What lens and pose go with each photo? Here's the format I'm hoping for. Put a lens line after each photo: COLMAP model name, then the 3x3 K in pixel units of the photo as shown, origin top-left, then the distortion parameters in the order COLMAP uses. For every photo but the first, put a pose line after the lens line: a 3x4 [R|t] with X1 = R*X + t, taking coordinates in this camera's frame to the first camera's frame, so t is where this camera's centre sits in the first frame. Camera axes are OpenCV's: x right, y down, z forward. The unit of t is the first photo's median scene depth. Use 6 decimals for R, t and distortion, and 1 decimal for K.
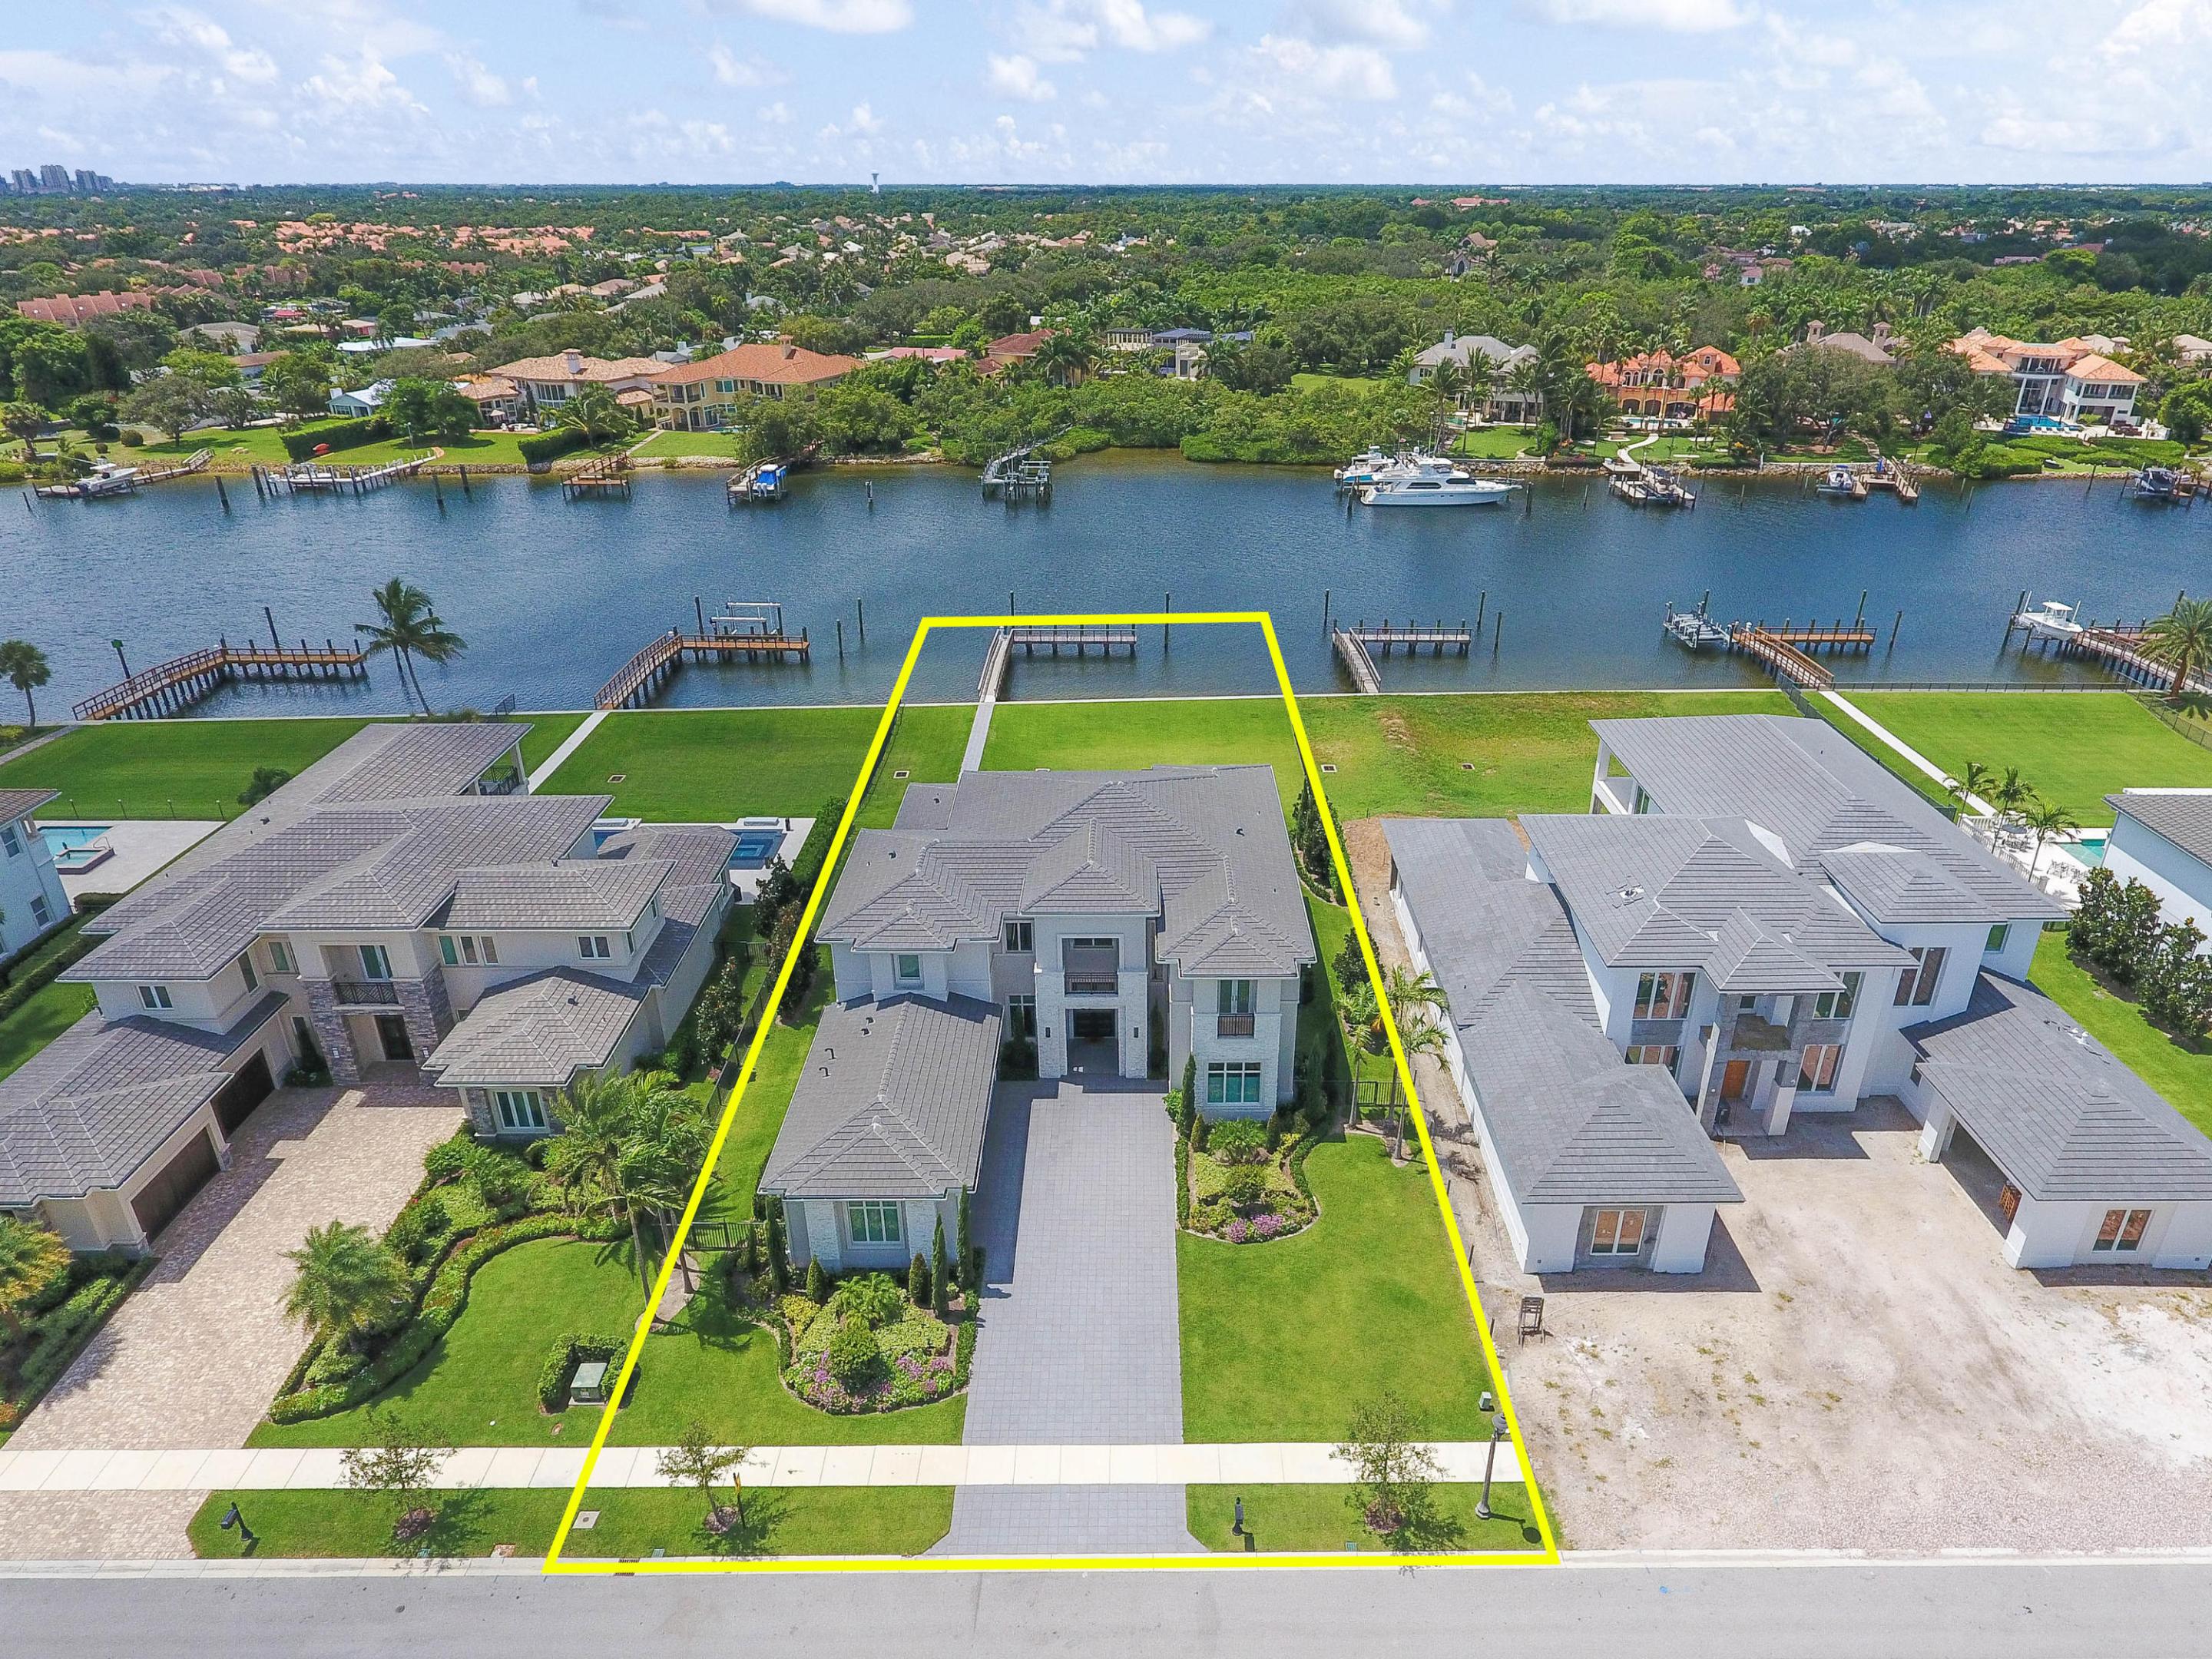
lens RADIAL K [[1391.2, 0, 1106.0], [0, 1391.2, 829.5], [0, 0, 1]] dist [0.003588, 0.001944]
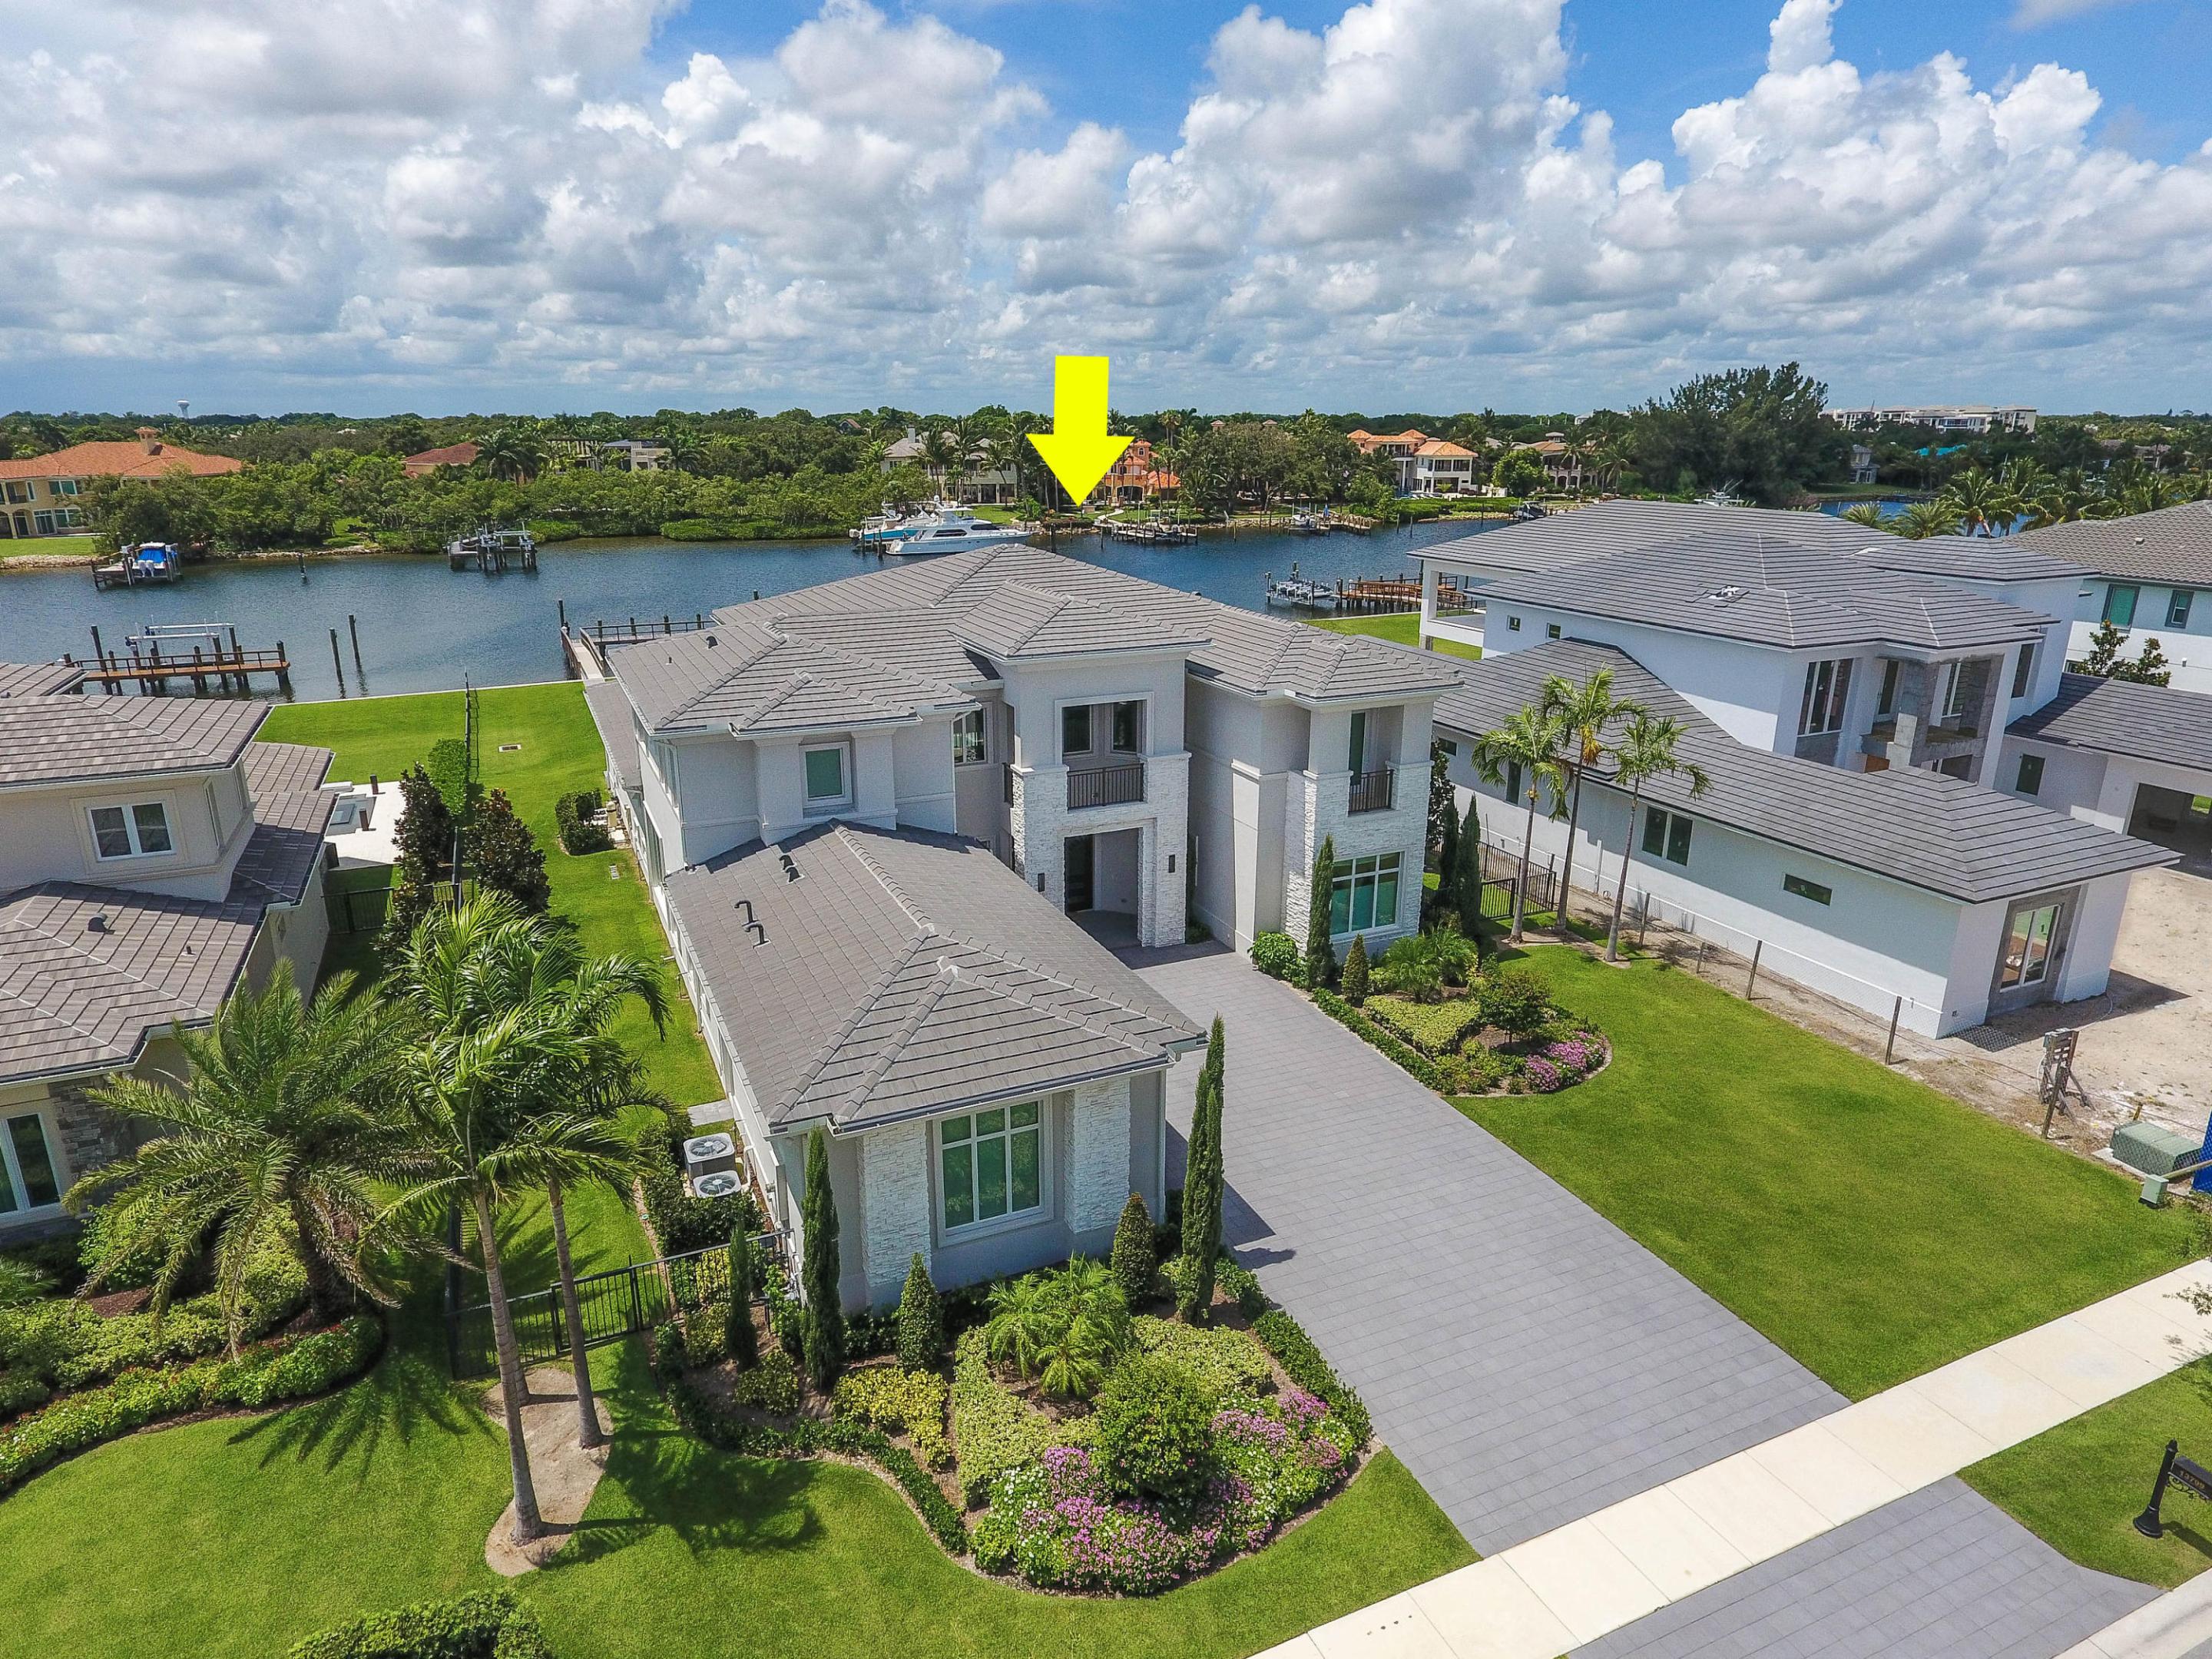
lens RADIAL K [[1357.6, 0, 1089.2], [0, 1357.6, 762.7], [0, 0, 1]] dist [-0.001514, 0.004972]
pose [[0.916262, -0.103695, 0.386924, -0.244523], [0.164415, 0.978155, -0.127201, 0.173999], [-0.365282, 0.180165, 0.913296, 0.452202]]
